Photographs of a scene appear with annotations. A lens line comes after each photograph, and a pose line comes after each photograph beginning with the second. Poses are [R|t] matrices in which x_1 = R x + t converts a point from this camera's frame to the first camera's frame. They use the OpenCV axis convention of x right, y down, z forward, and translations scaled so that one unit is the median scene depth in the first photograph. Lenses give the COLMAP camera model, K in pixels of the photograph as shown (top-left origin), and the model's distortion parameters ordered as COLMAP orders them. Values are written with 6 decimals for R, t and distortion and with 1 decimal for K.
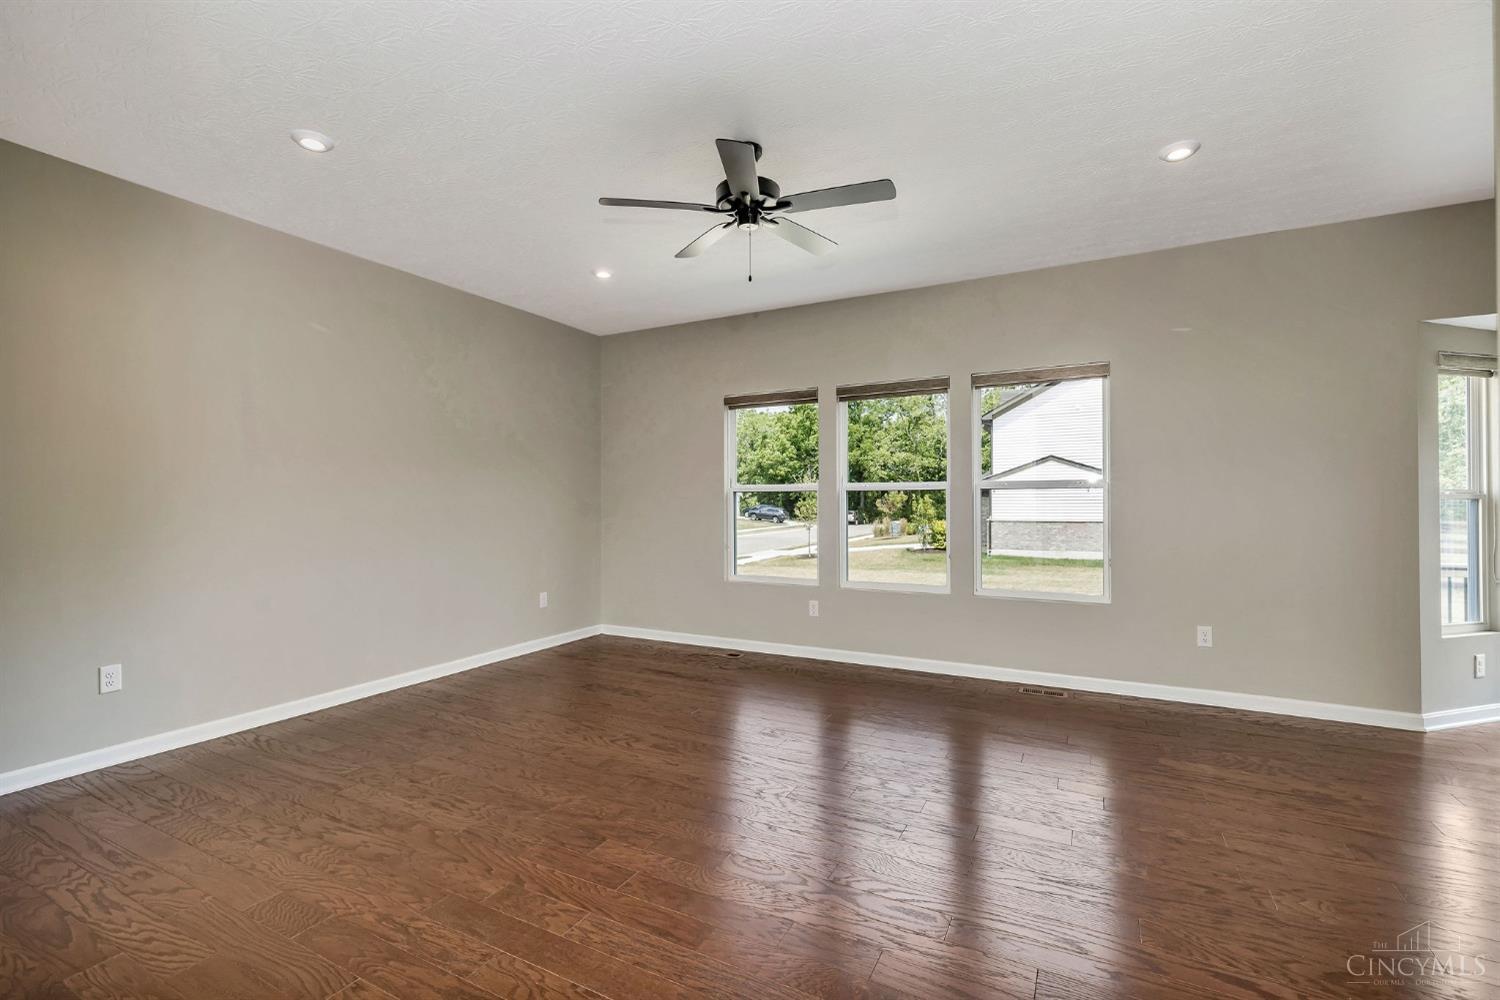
lens RADIAL K [[673.3, 0, 763.1], [0, 673.3, 498.7], [0, 0, 1]] dist [0.000846, -0.000054]
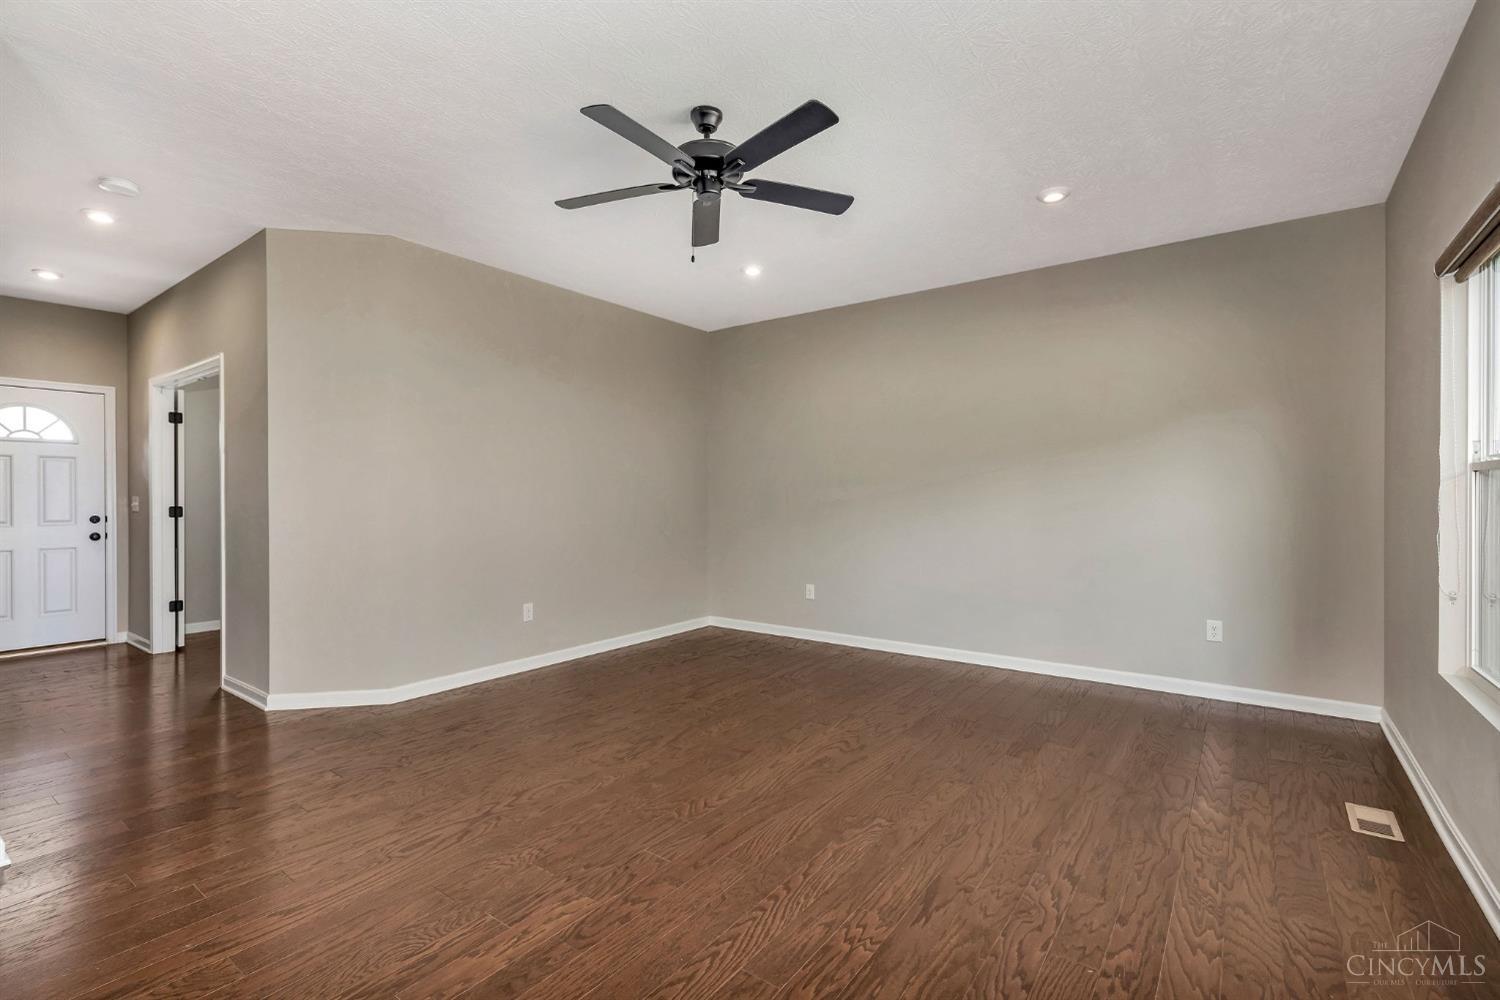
lens RADIAL K [[673.3, 0, 763.1], [0, 673.3, 498.7], [0, 0, 1]] dist [0.000846, -0.000054]
pose [[-0.148395, 0.009124, -0.988886, 0.853566], [0.005431, 0.999950, 0.008411, 0.000205], [0.988913, -0.004122, -0.148437, 1.167506]]
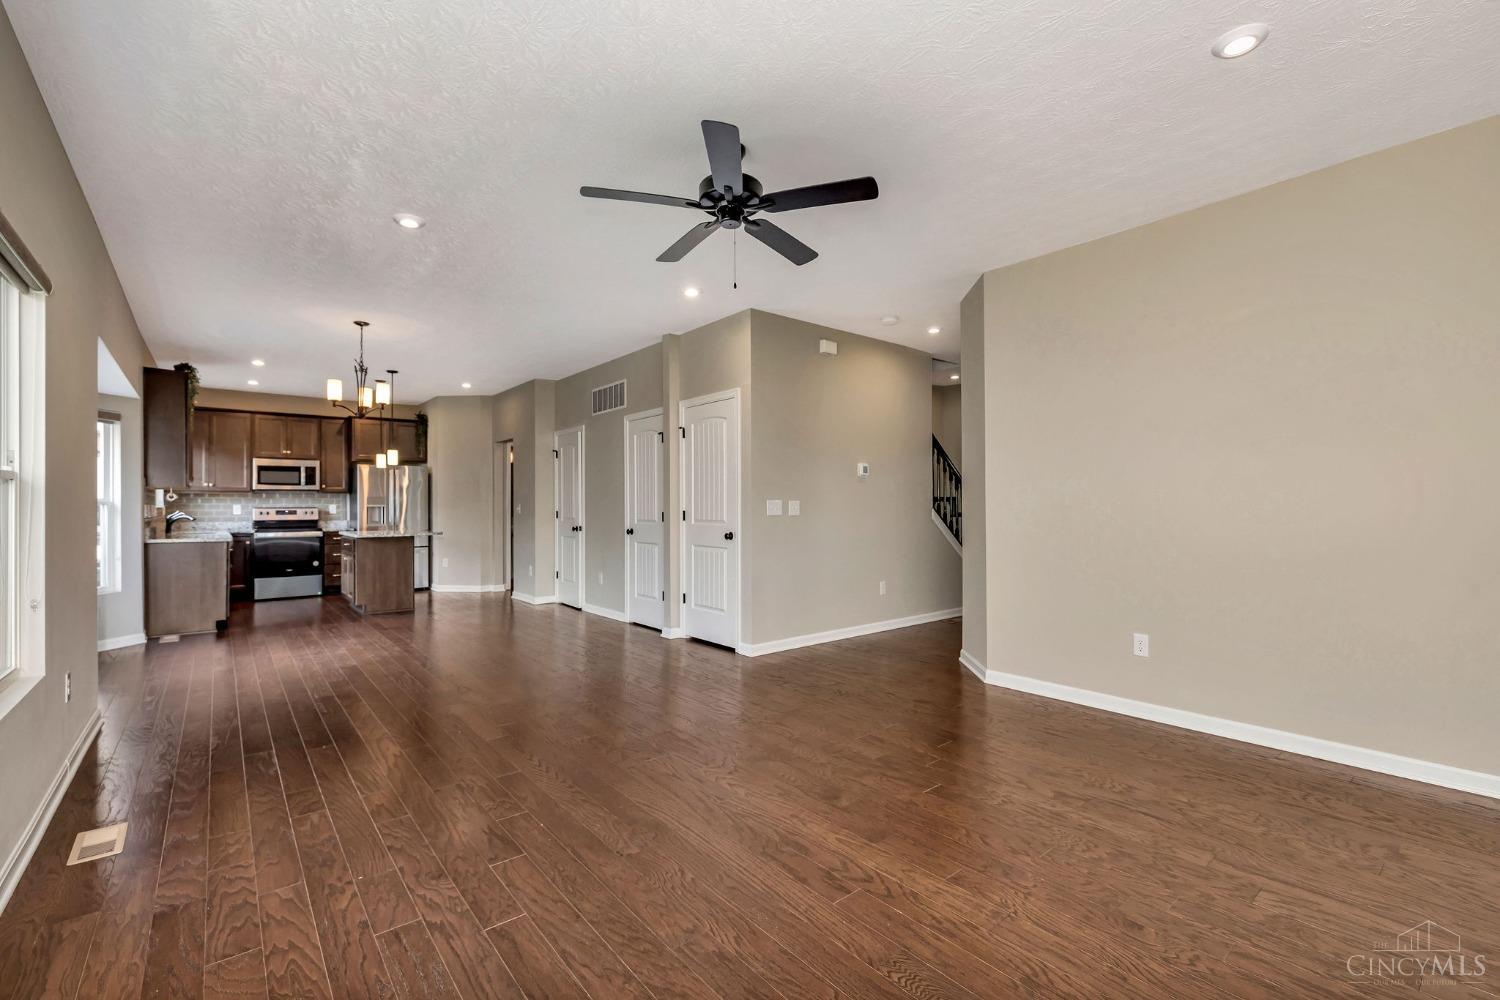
lens RADIAL K [[674.8, 0, 712.2], [0, 674.8, 502.4], [0, 0, 1]] dist [-0.003454, -0.000205]
pose [[-0.896814, 0.008641, 0.442324, -0.421742], [0.005281, 0.999947, -0.008826, 0.017347], [-0.442377, -0.005579, -0.896812, 1.843231]]
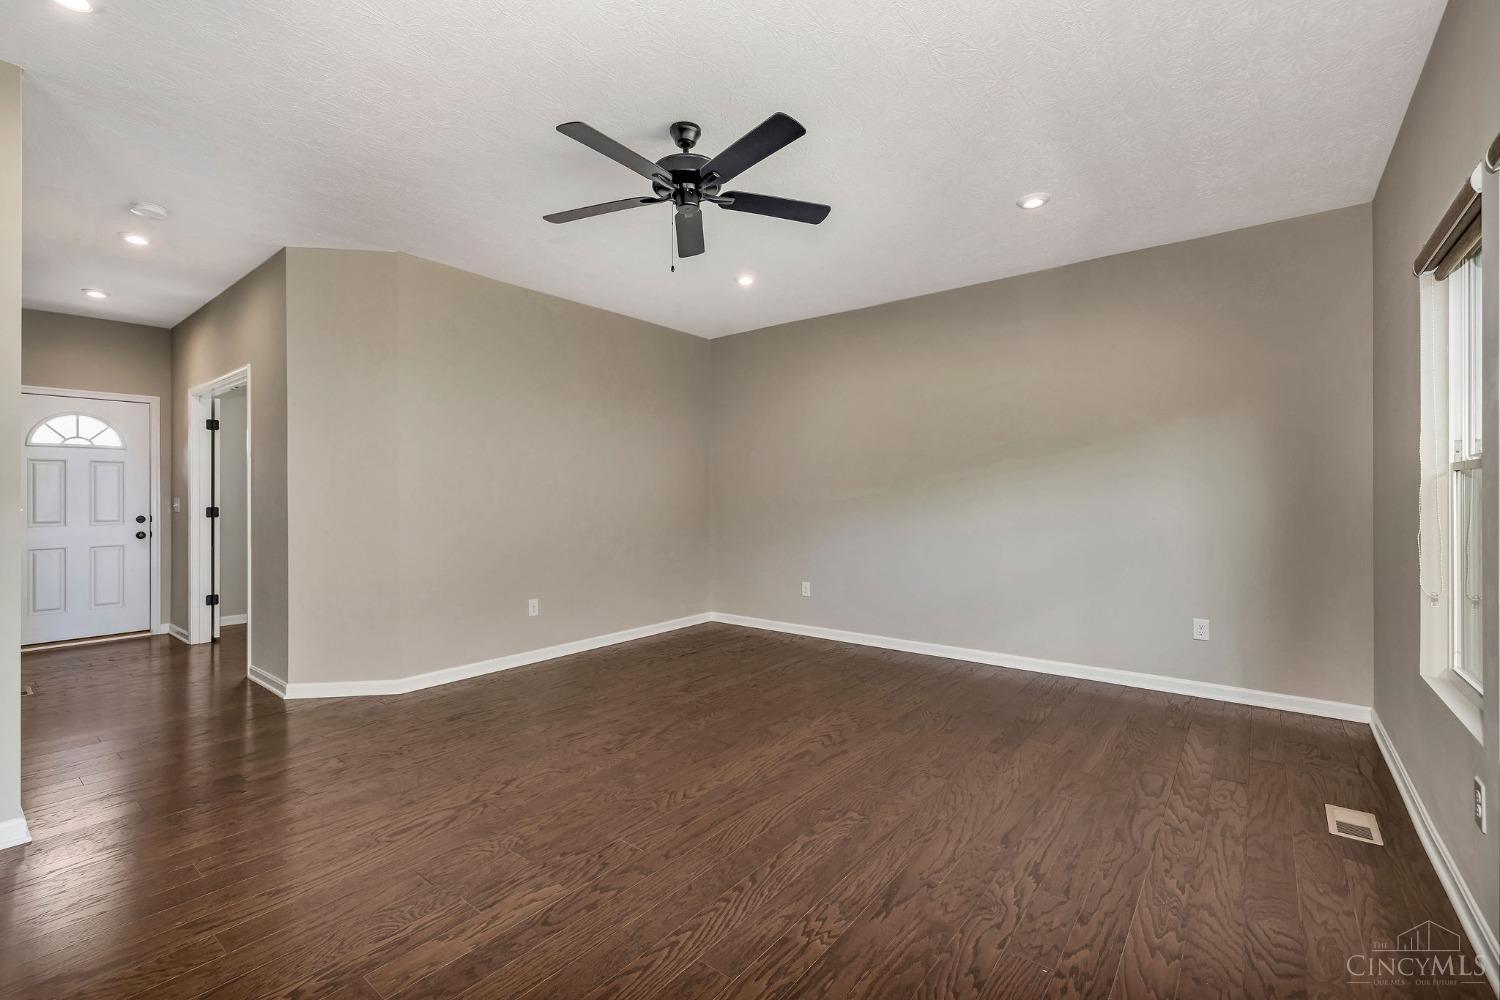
lens RADIAL K [[643.7, 0, 753.3], [0, 643.7, 496.2], [0, 0, 1]] dist [0.000379, 0.000166]
pose [[-0.187940, 0.005861, -0.982163, 0.833173], [0.007402, 0.999962, 0.004551, -0.001021], [0.982153, -0.006414, -0.187976, 1.218240]]
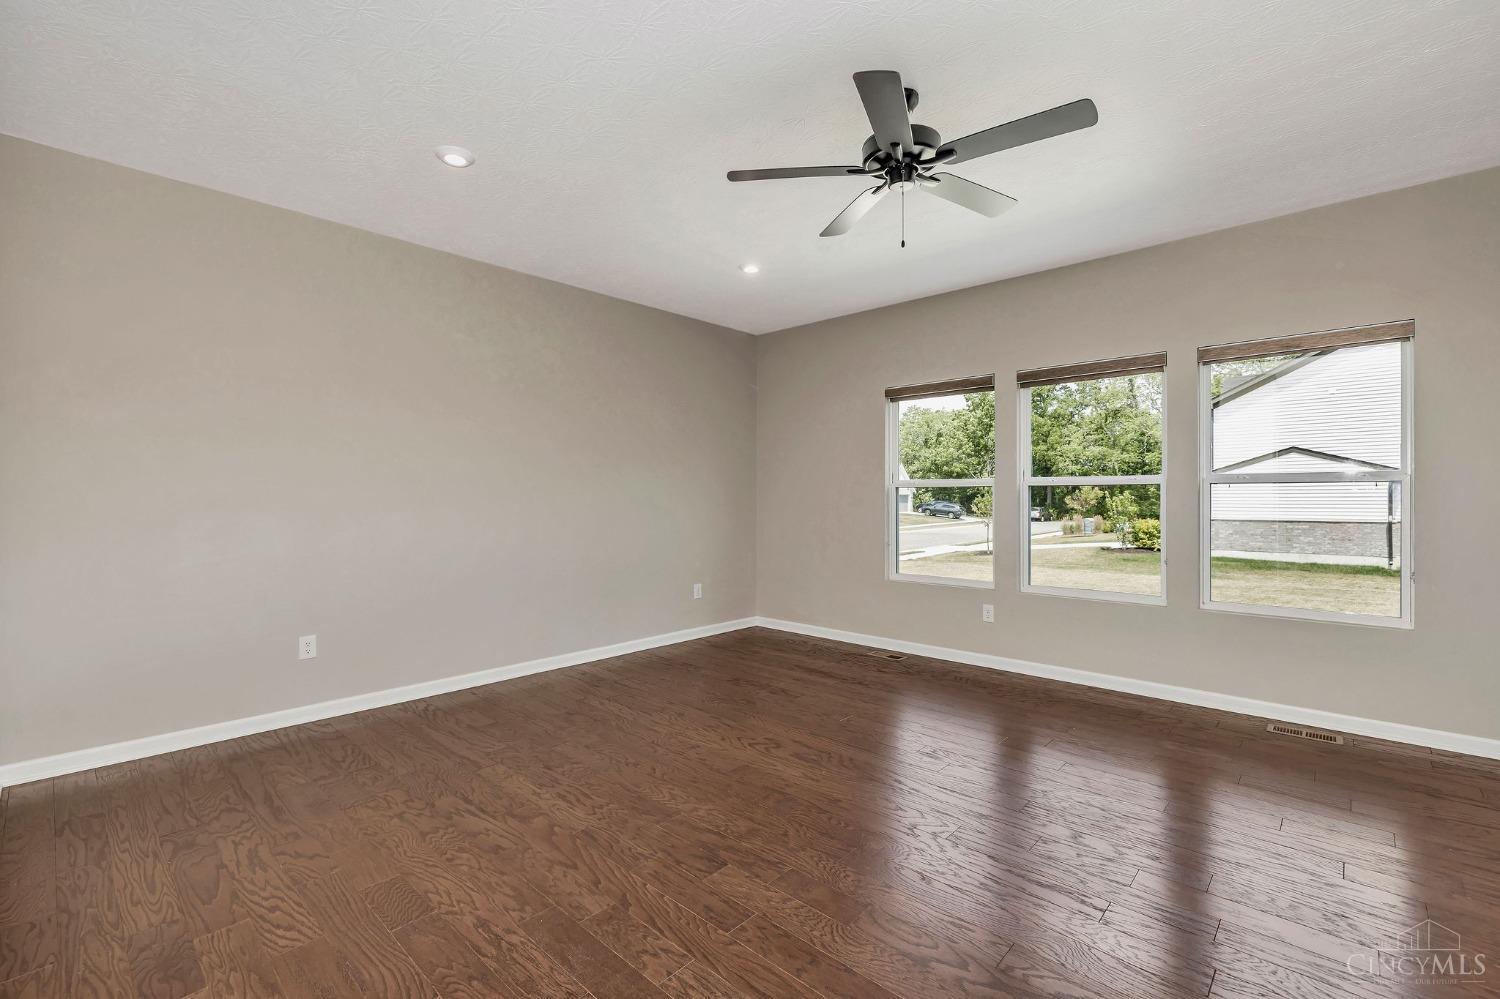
lens RADIAL K [[671.5, 0, 750.0], [0, 671.5, 499.5], [0, 0, 1]] dist [-0.000499, 0.000140]
pose [[0.963024, 0.003066, -0.269398, 0.021555], [-0.000935, 0.999967, 0.008037, 0.023900], [0.269414, -0.007487, 0.962995, 0.143713]]
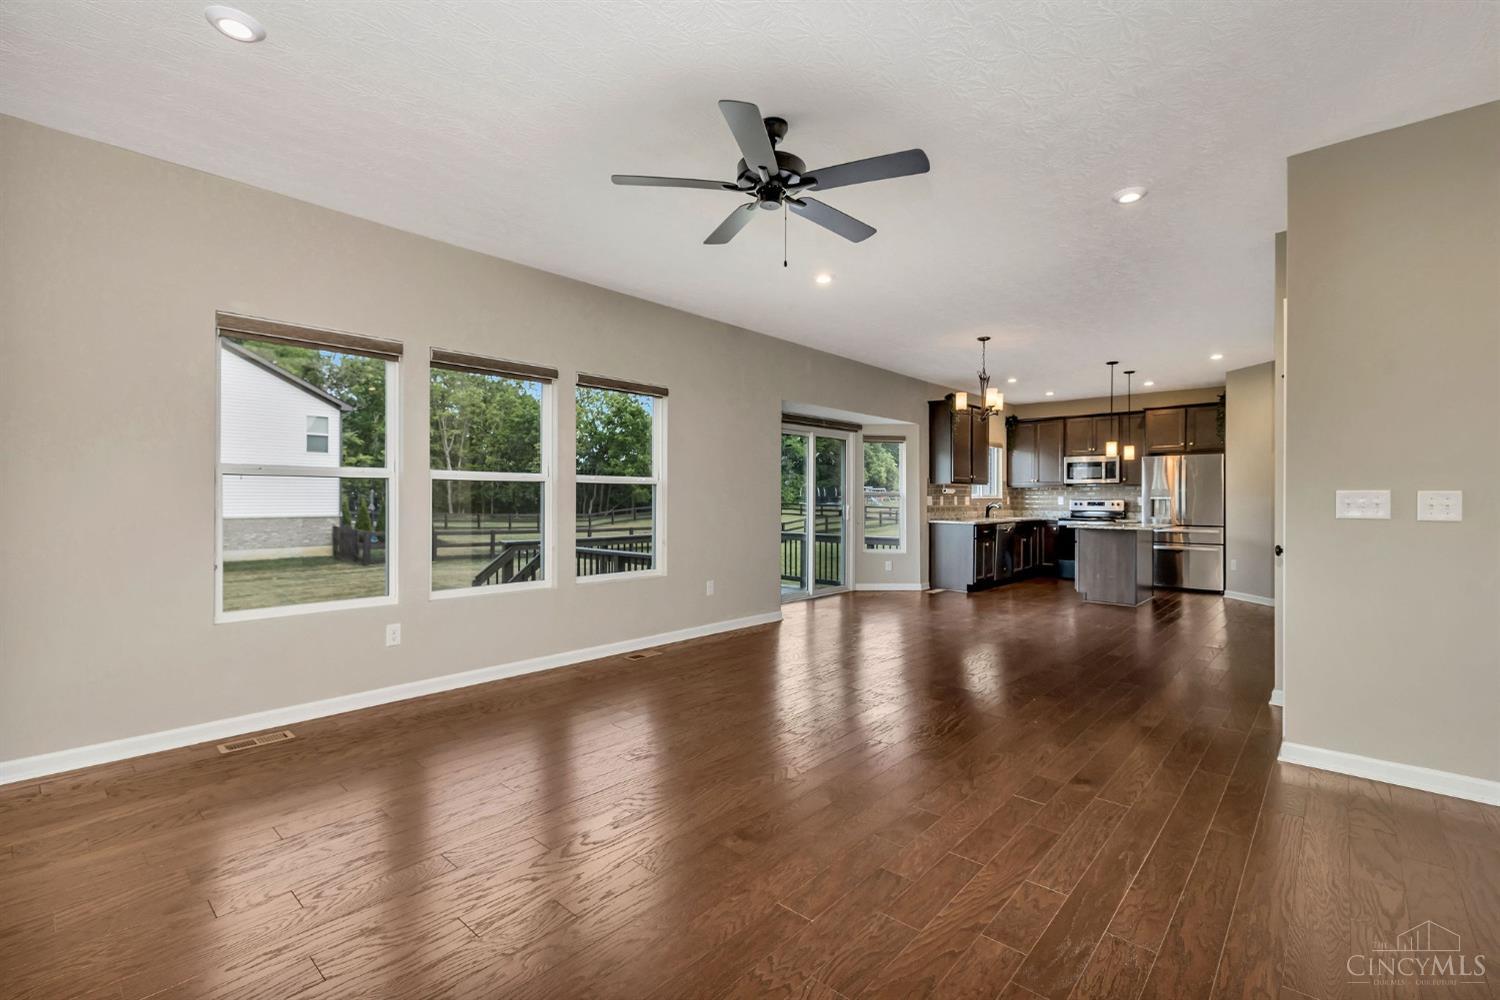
lens RADIAL K [[627.8, 0, 744.8], [0, 627.8, 494.9], [0, 0, 1]] dist [0.000898, 0.000117]
pose [[0.274491, 0.008453, 0.961552, -0.865446], [-0.007197, 0.999951, -0.006736, 0.015697], [-0.961563, -0.005072, 0.274539, 0.755661]]
